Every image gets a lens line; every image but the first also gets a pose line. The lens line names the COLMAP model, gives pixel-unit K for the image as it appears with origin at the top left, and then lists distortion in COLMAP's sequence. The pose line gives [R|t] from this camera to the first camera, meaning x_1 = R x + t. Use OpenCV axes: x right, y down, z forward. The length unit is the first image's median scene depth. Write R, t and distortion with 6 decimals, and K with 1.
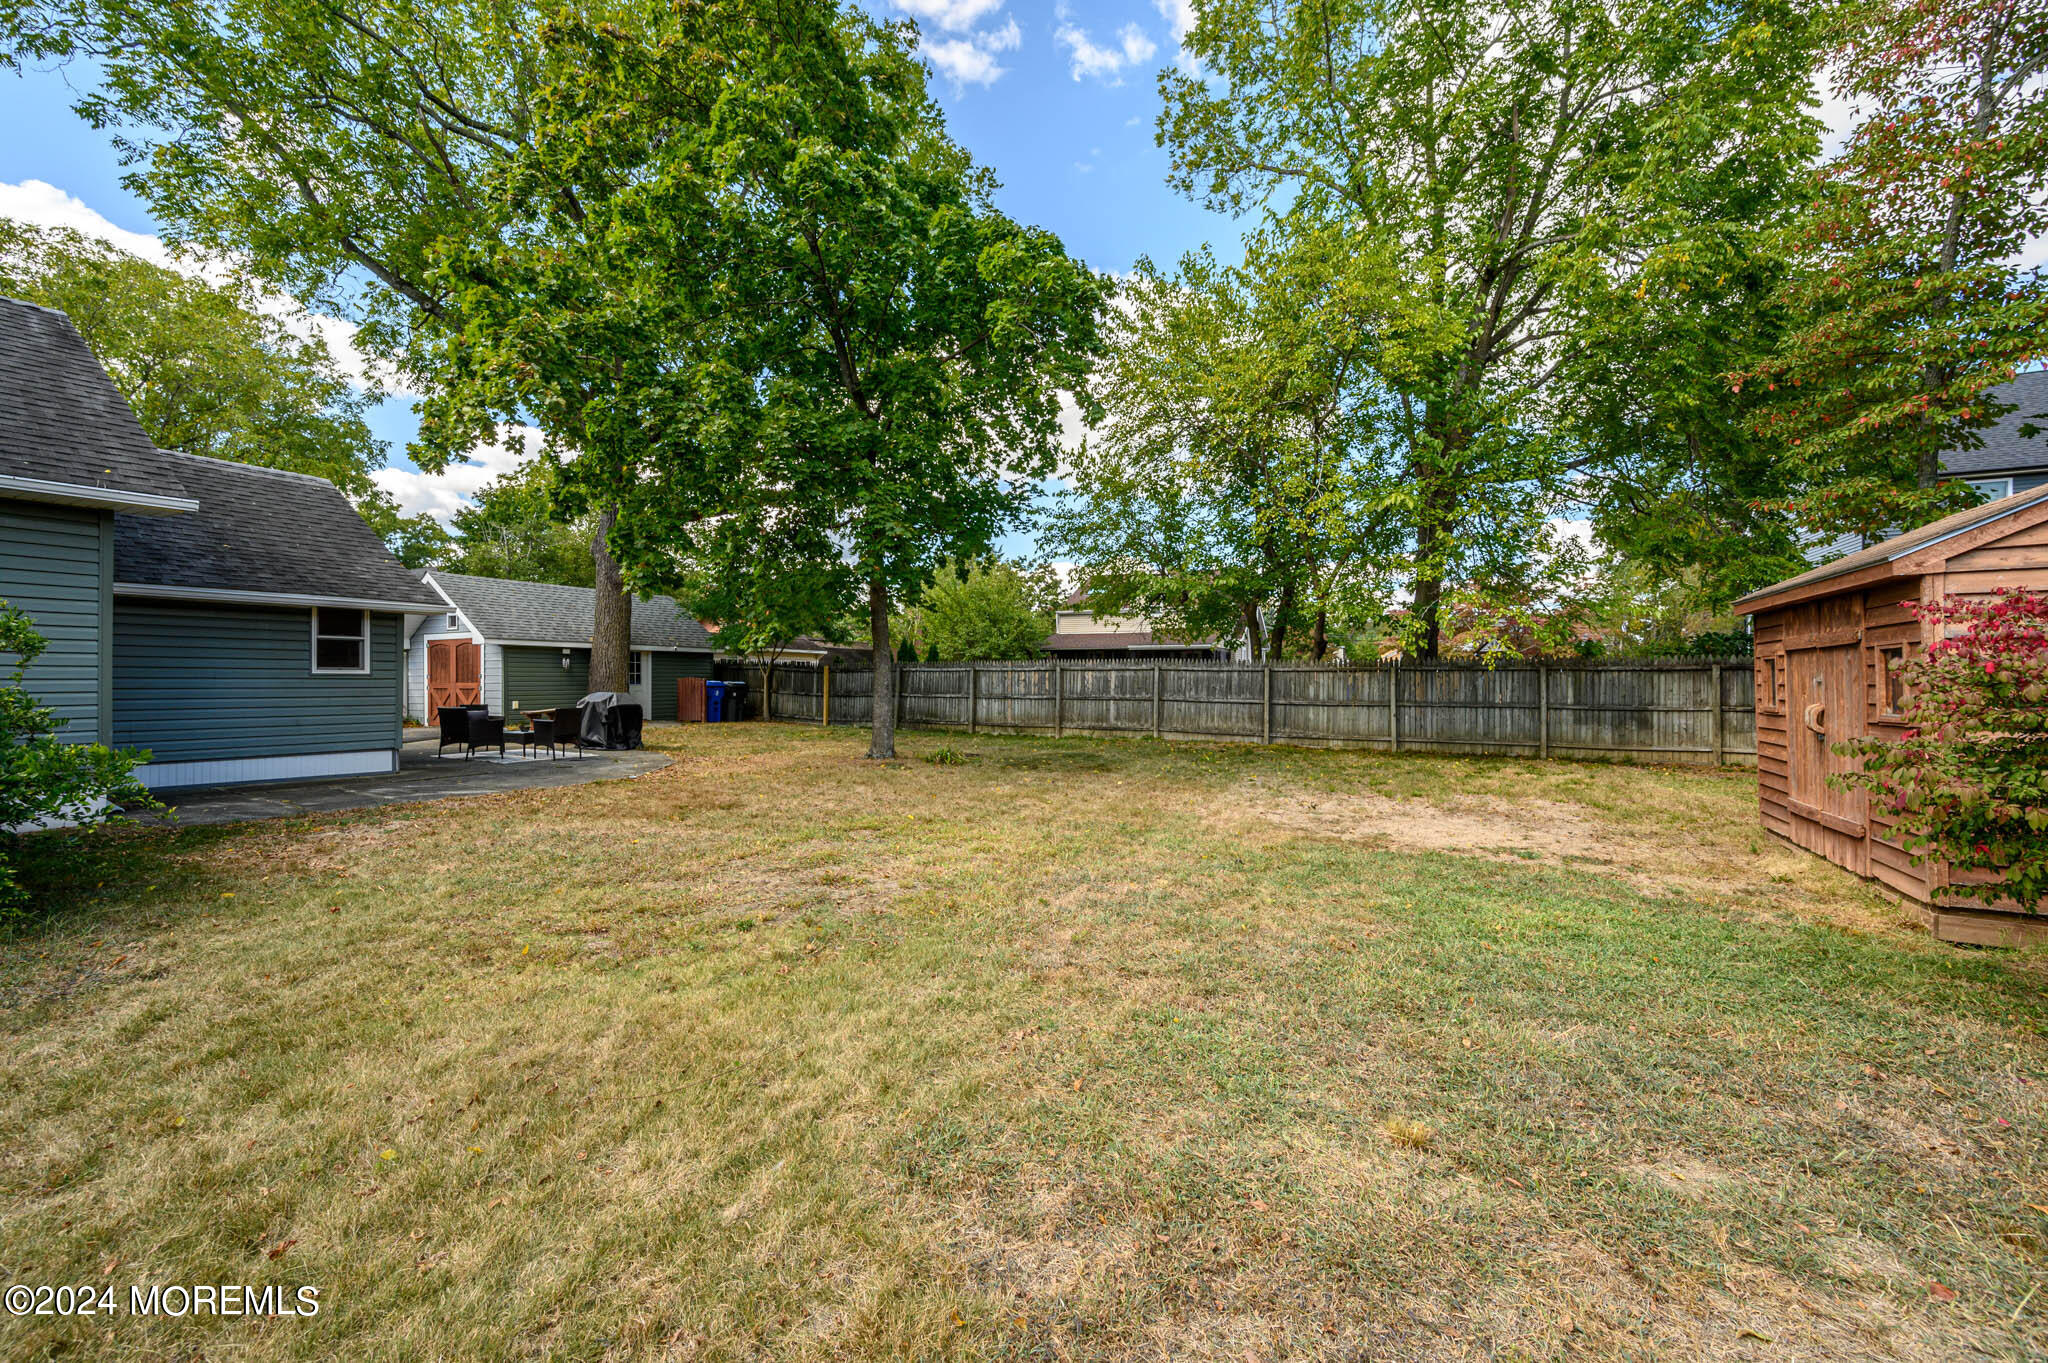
lens RADIAL K [[807.0, 0, 1019.2], [0, 807.0, 685.4], [0, 0, 1]] dist [-0.000474, -0.000405]
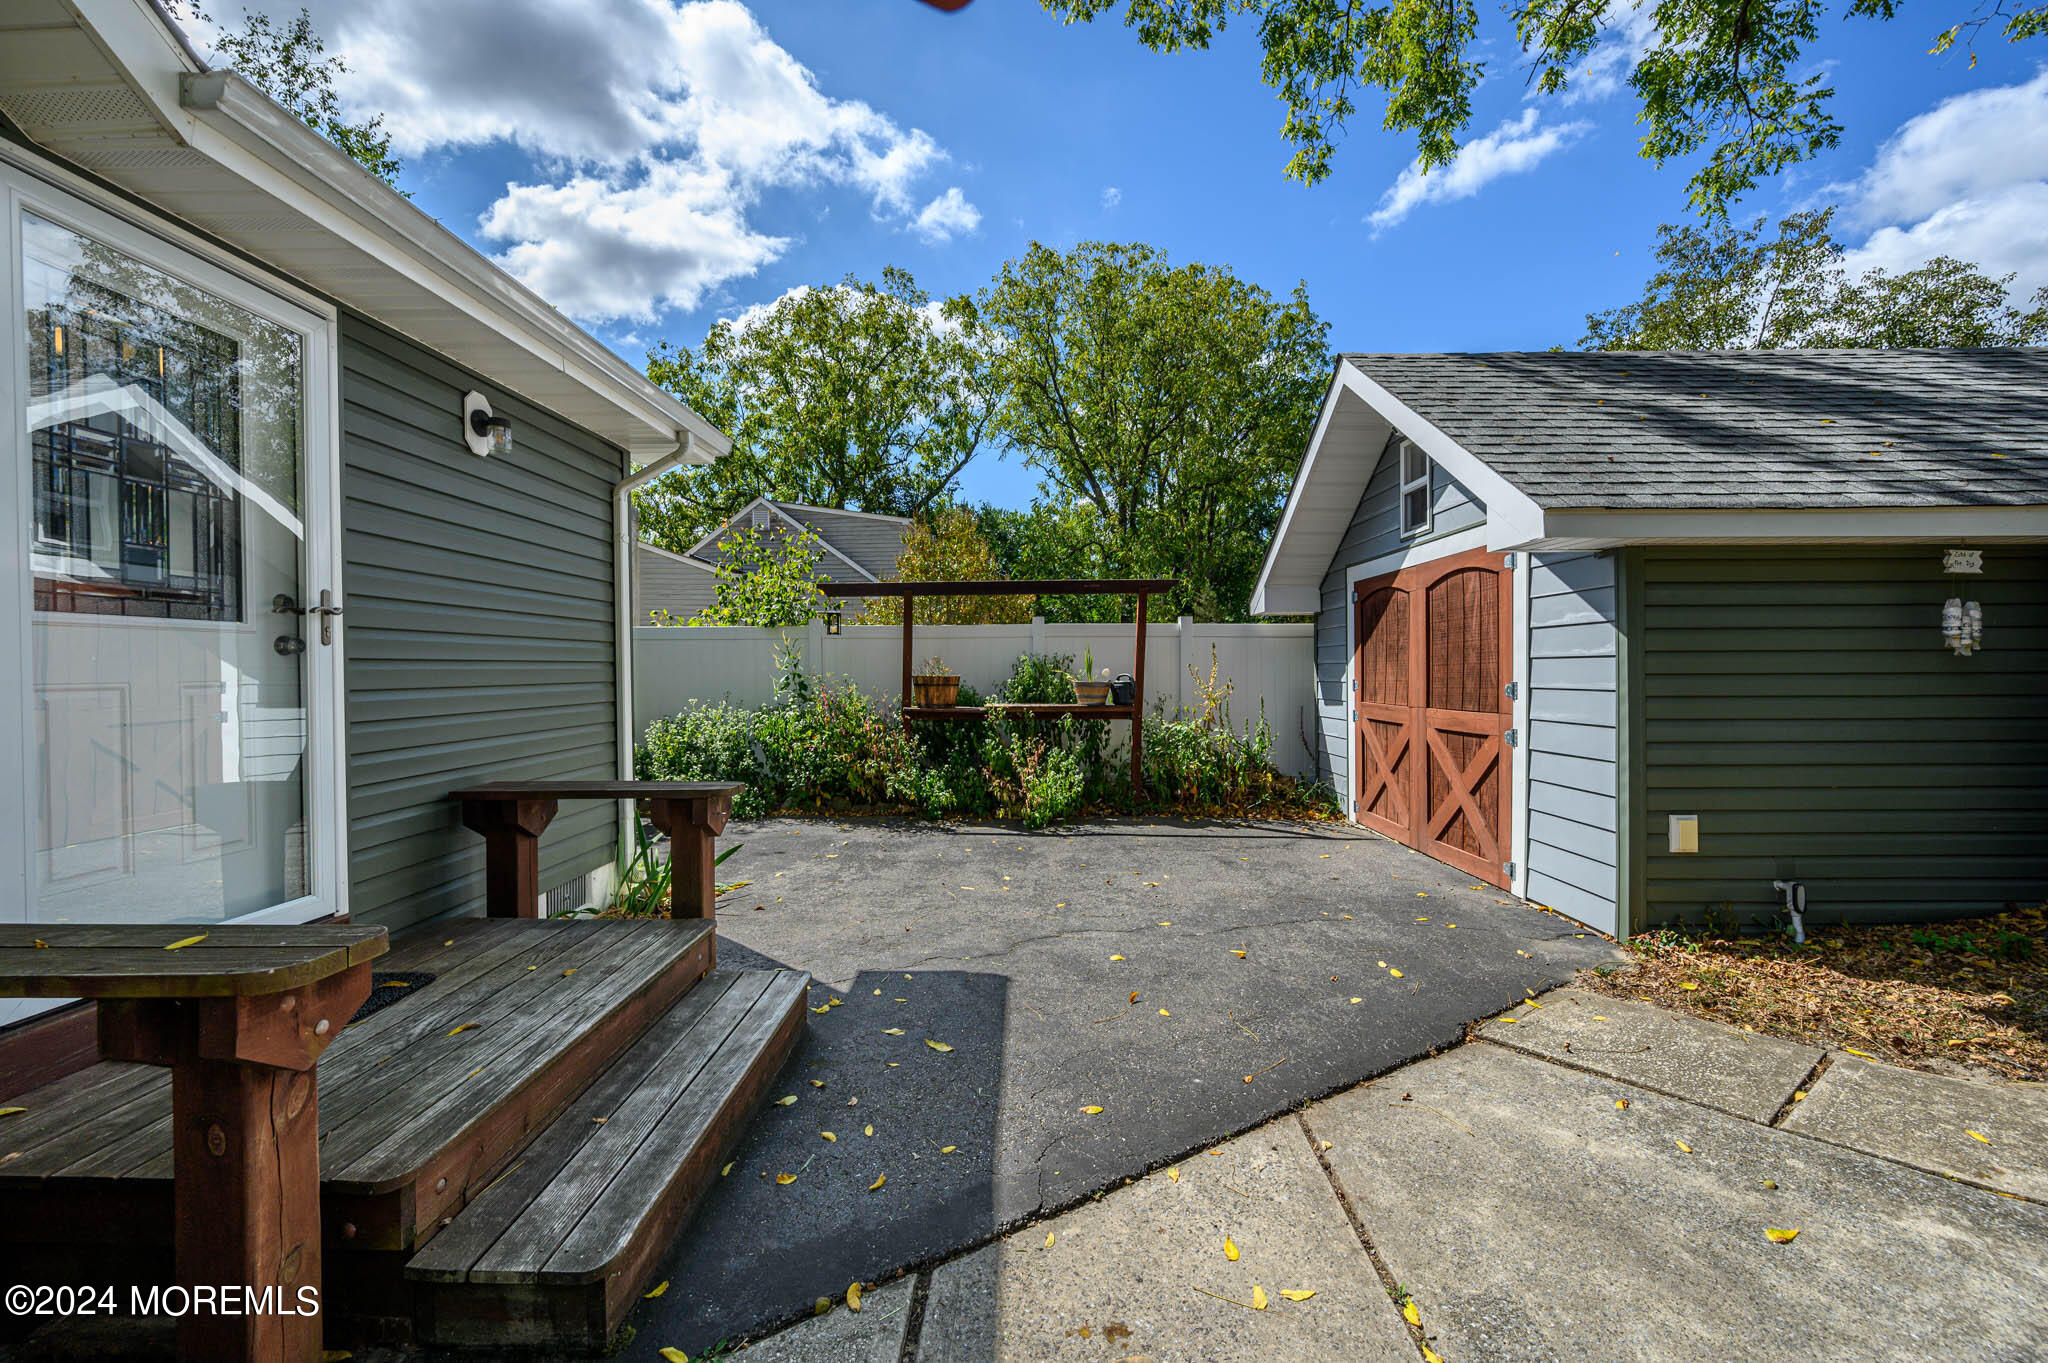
lens RADIAL K [[807.0, 0, 1015.3], [0, 807.0, 688.2], [0, 0, 1]] dist [-0.000474, -0.000405]
pose [[0.461419, 0.016868, -0.887022, -0.510546], [0.000021, 0.999819, 0.019024, -0.016628], [0.887182, -0.008797, 0.461336, 0.738440]]
